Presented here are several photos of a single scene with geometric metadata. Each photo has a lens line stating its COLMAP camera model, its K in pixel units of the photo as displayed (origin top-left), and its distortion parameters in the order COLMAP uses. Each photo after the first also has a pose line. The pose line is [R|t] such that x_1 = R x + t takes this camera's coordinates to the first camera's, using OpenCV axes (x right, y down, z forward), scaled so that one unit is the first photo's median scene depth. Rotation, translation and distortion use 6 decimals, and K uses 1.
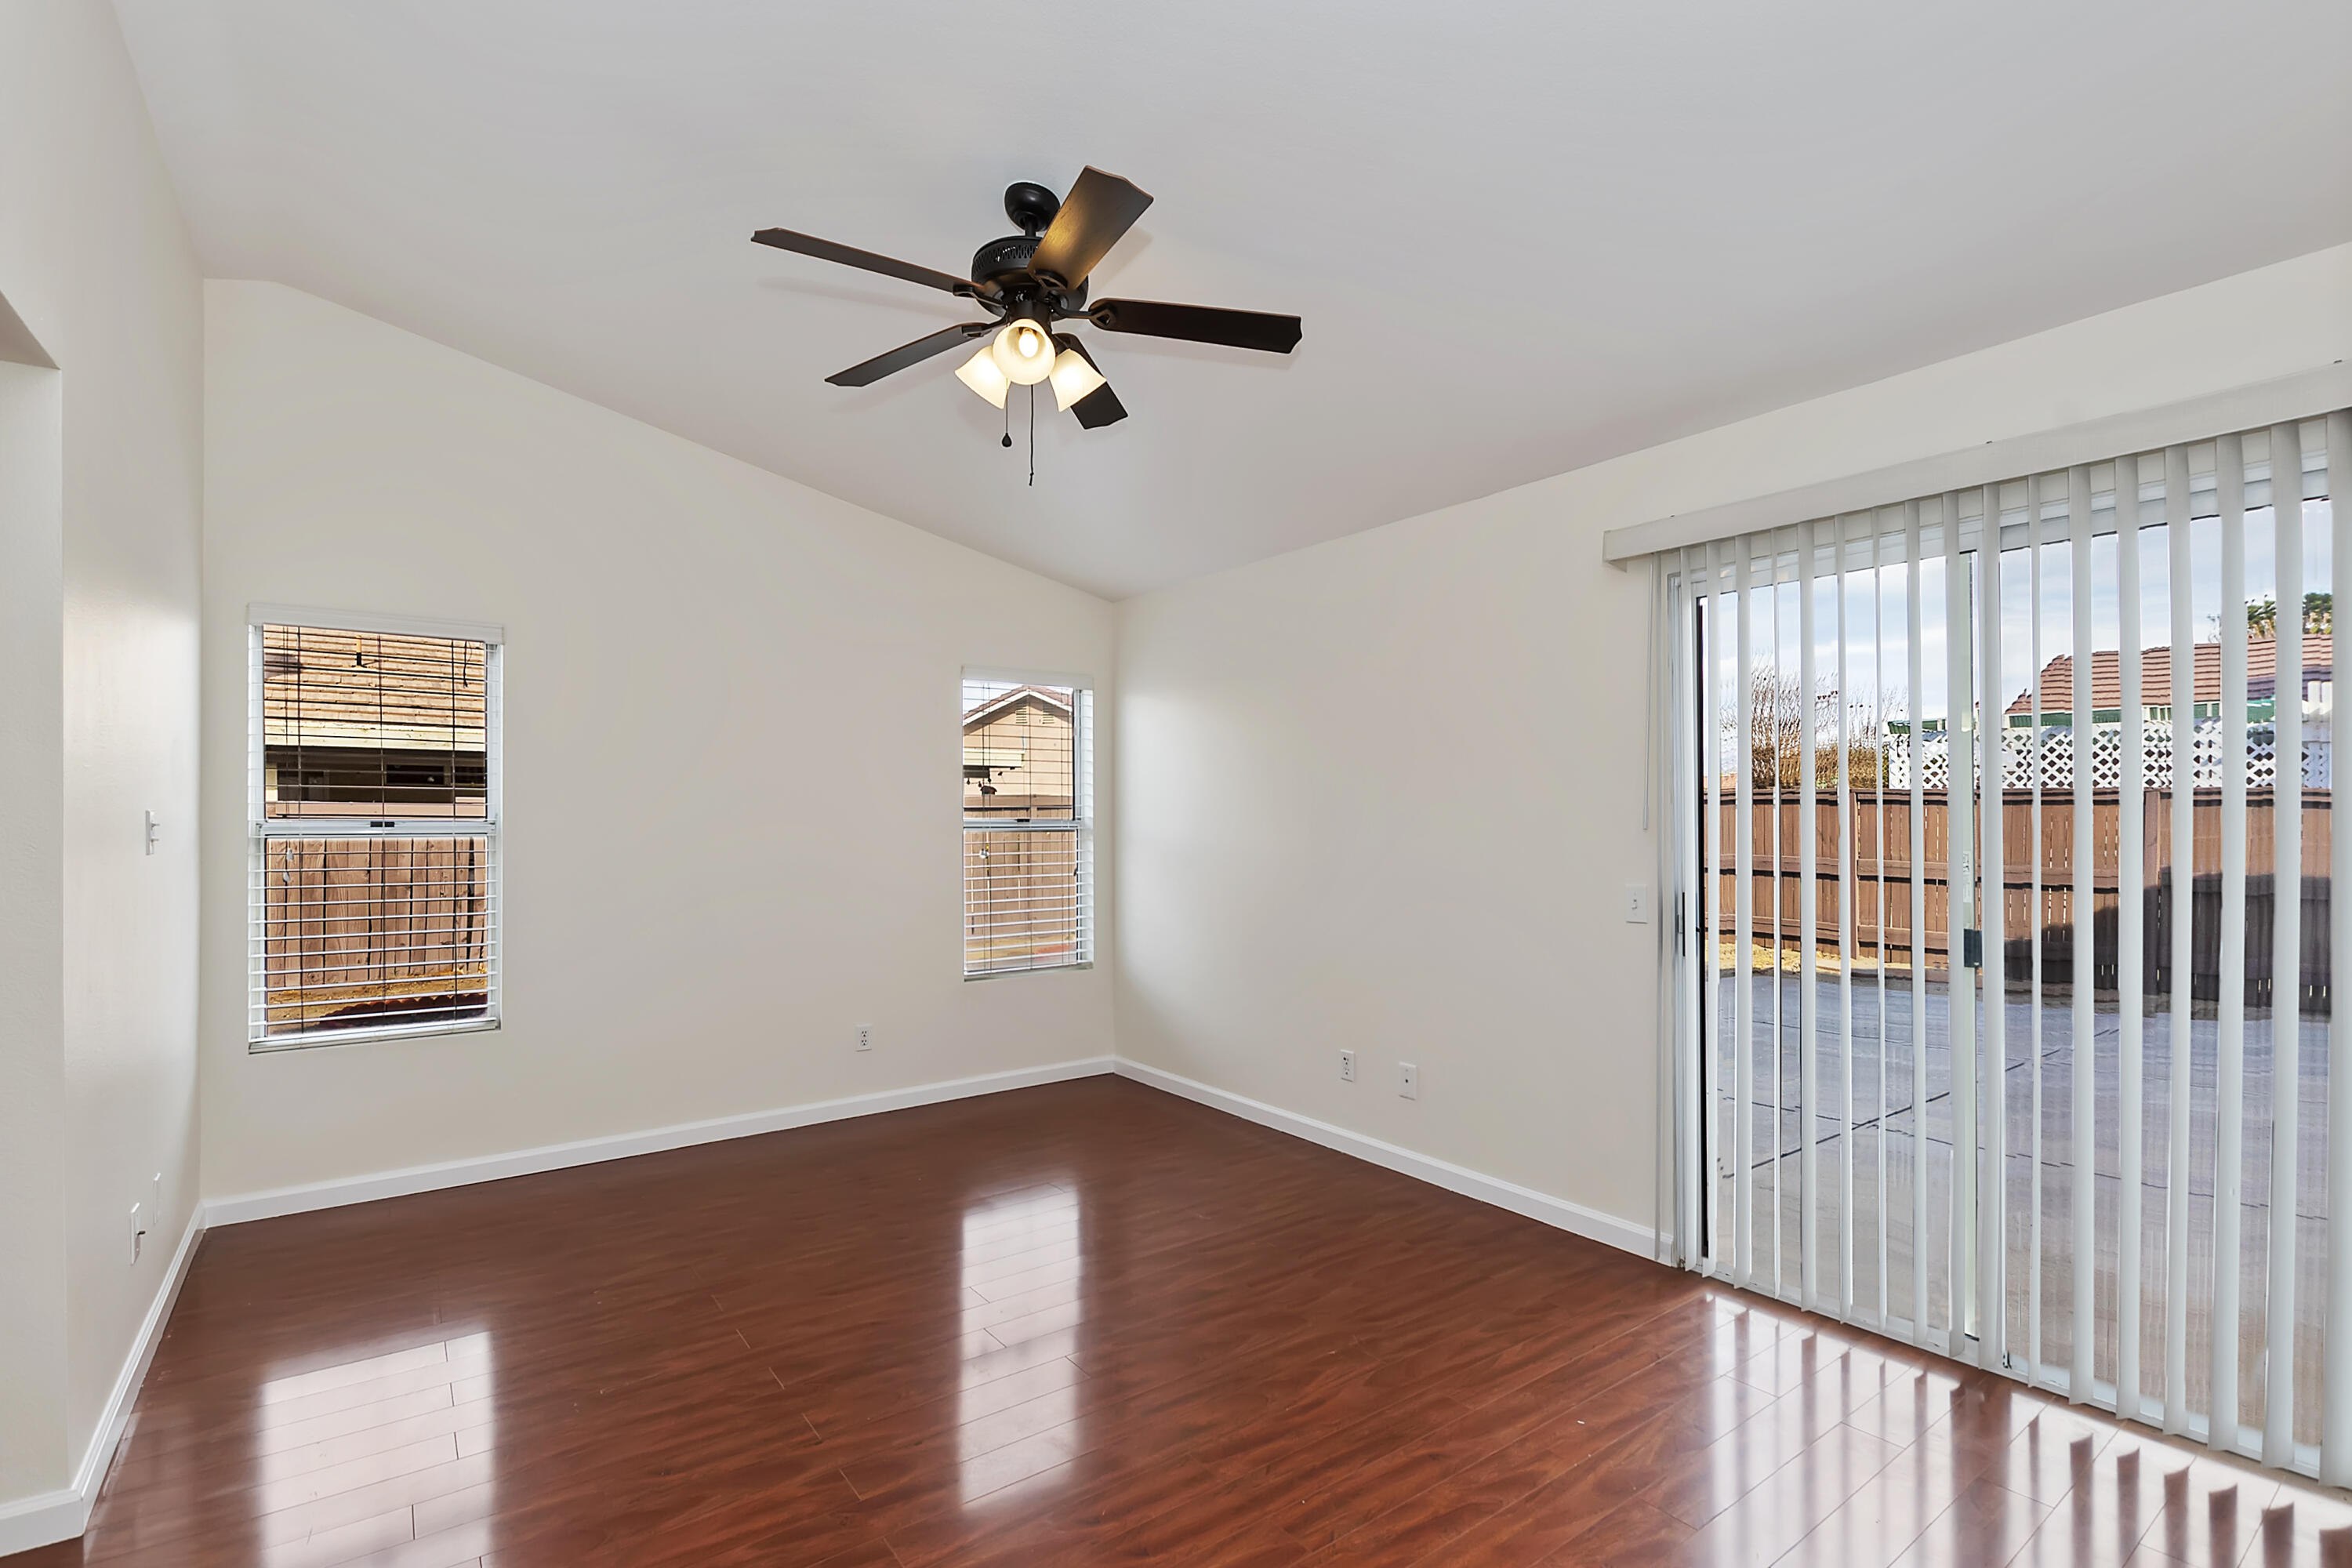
lens RADIAL K [[1072.4, 0, 1154.5], [0, 1072.4, 824.1], [0, 0, 1]] dist [0.007958, -0.002824]
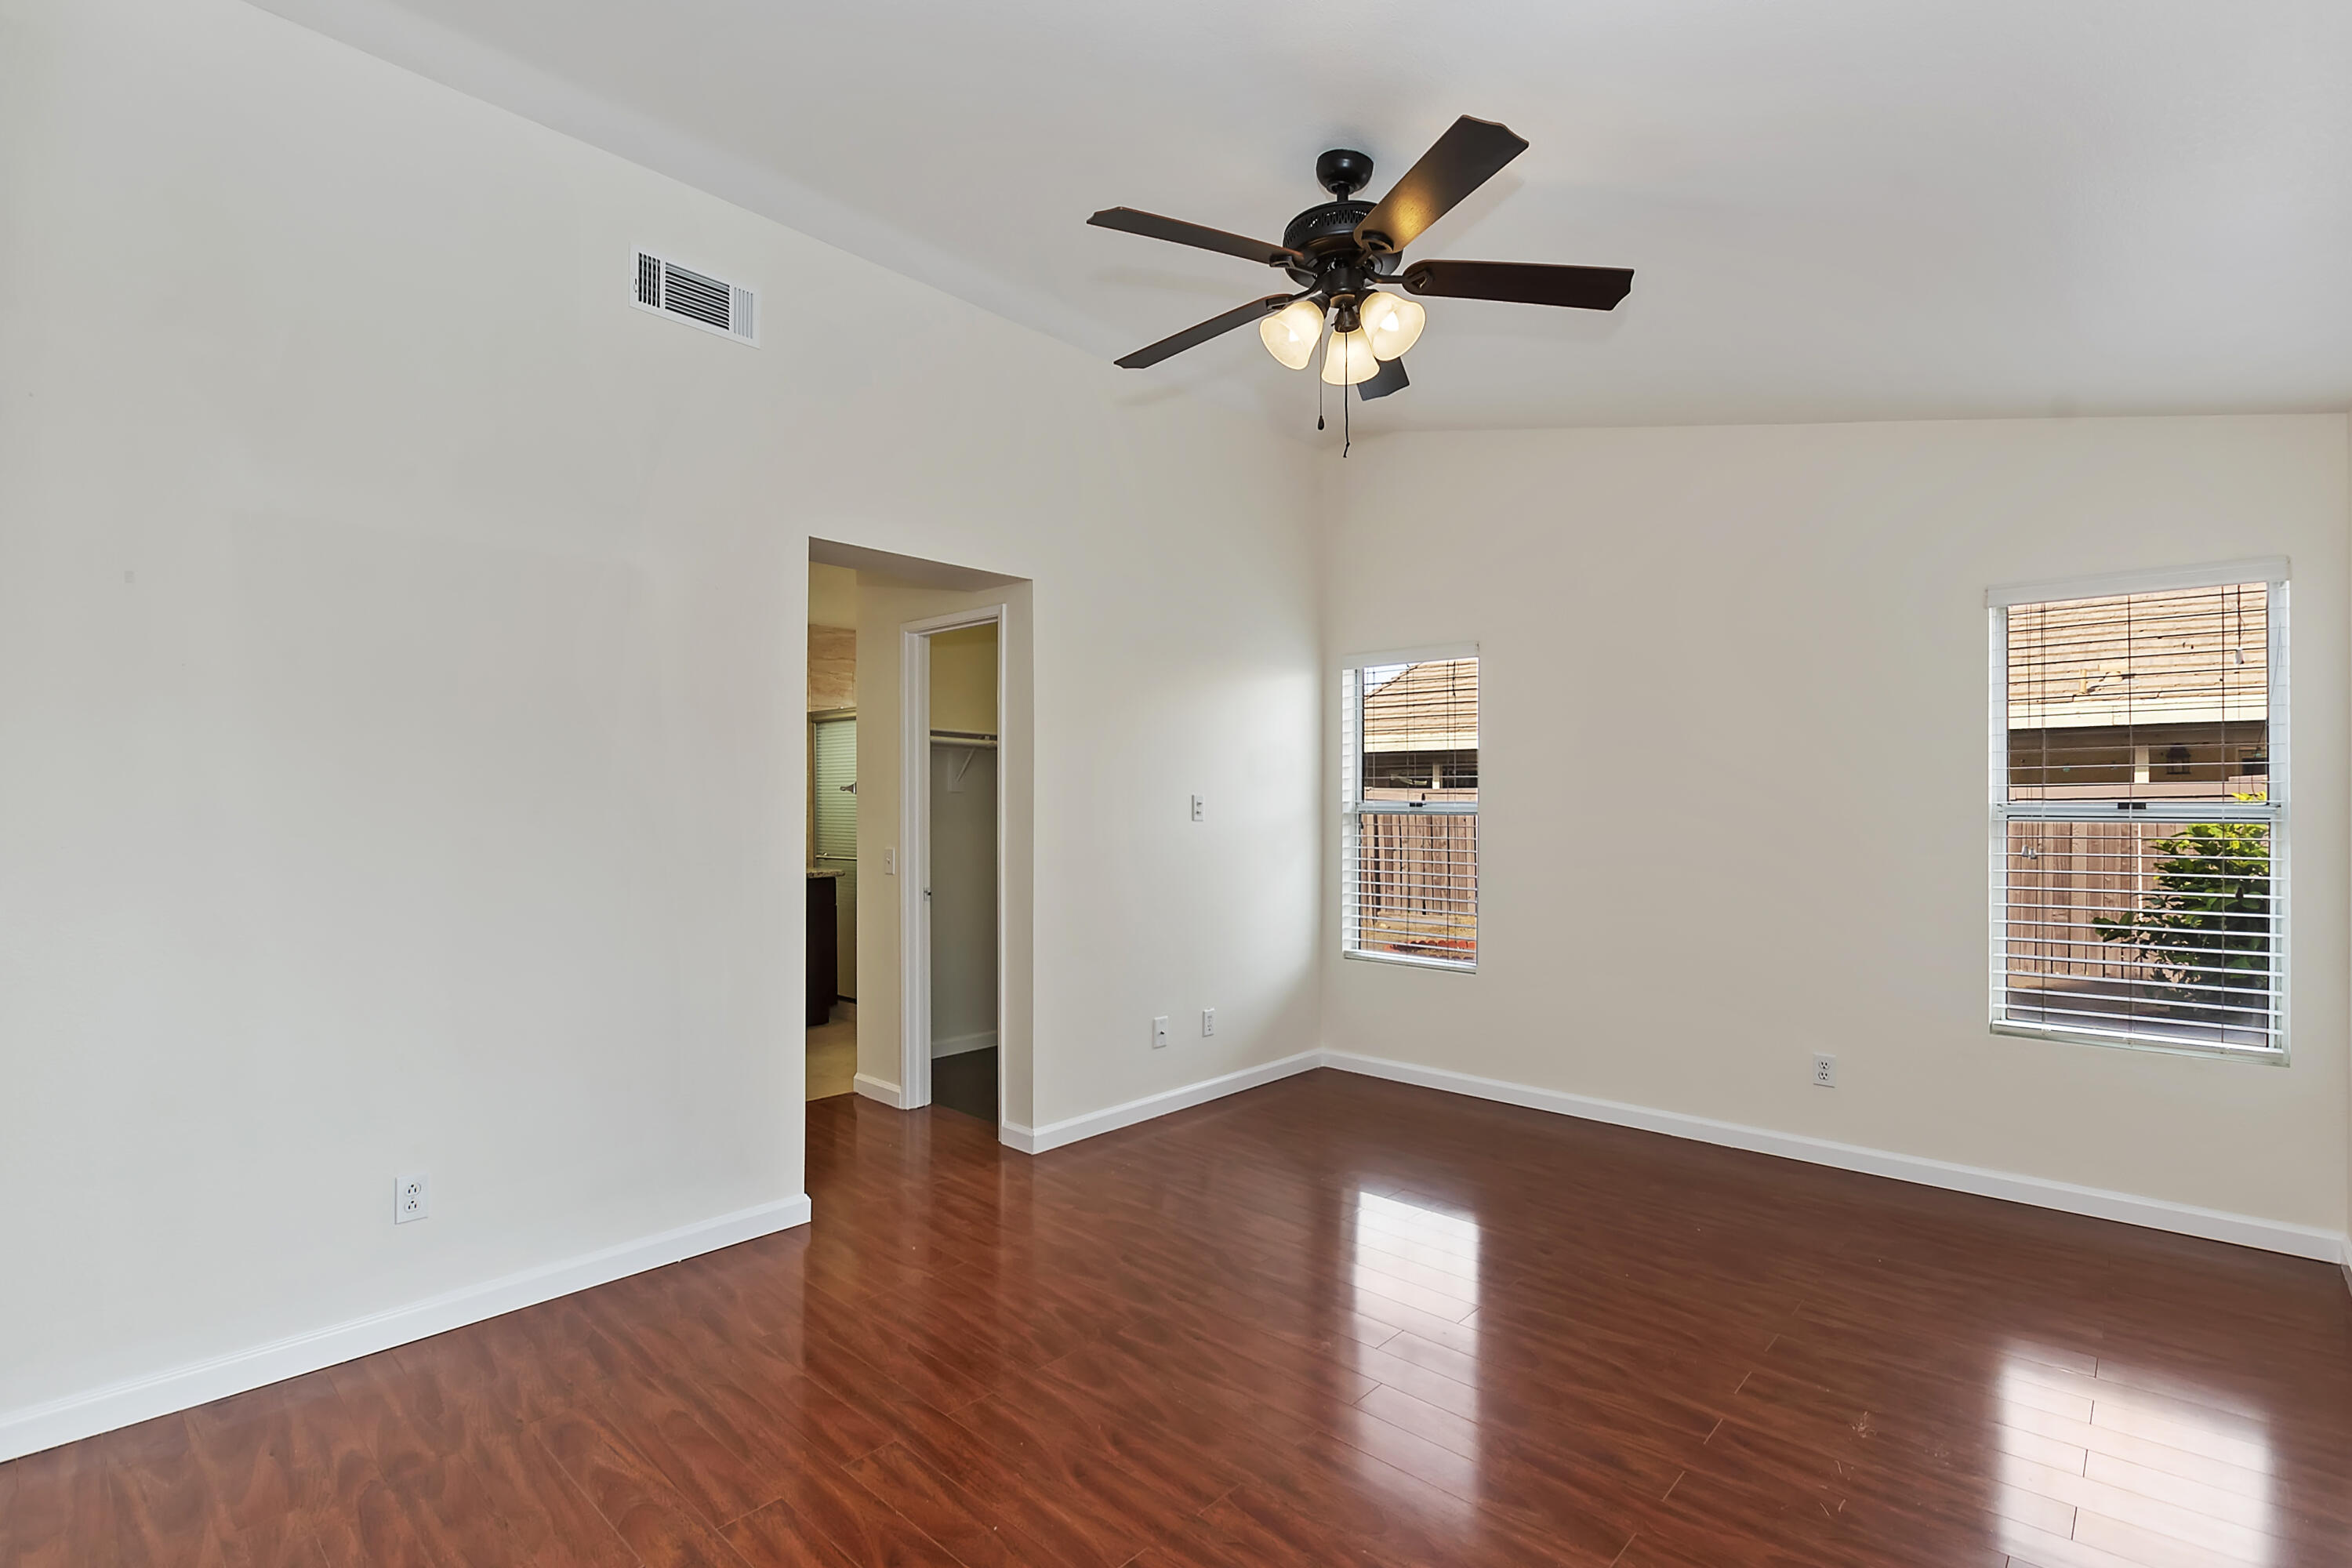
lens RADIAL K [[1072.4, 0, 1176.1], [0, 1072.4, 790.0], [0, 0, 1]] dist [0.007958, -0.002824]
pose [[0.206889, -0.006945, -0.978340, 0.510882], [-0.007345, 0.999936, -0.008651, -0.004650], [0.978337, 0.008976, 0.206824, 0.406959]]
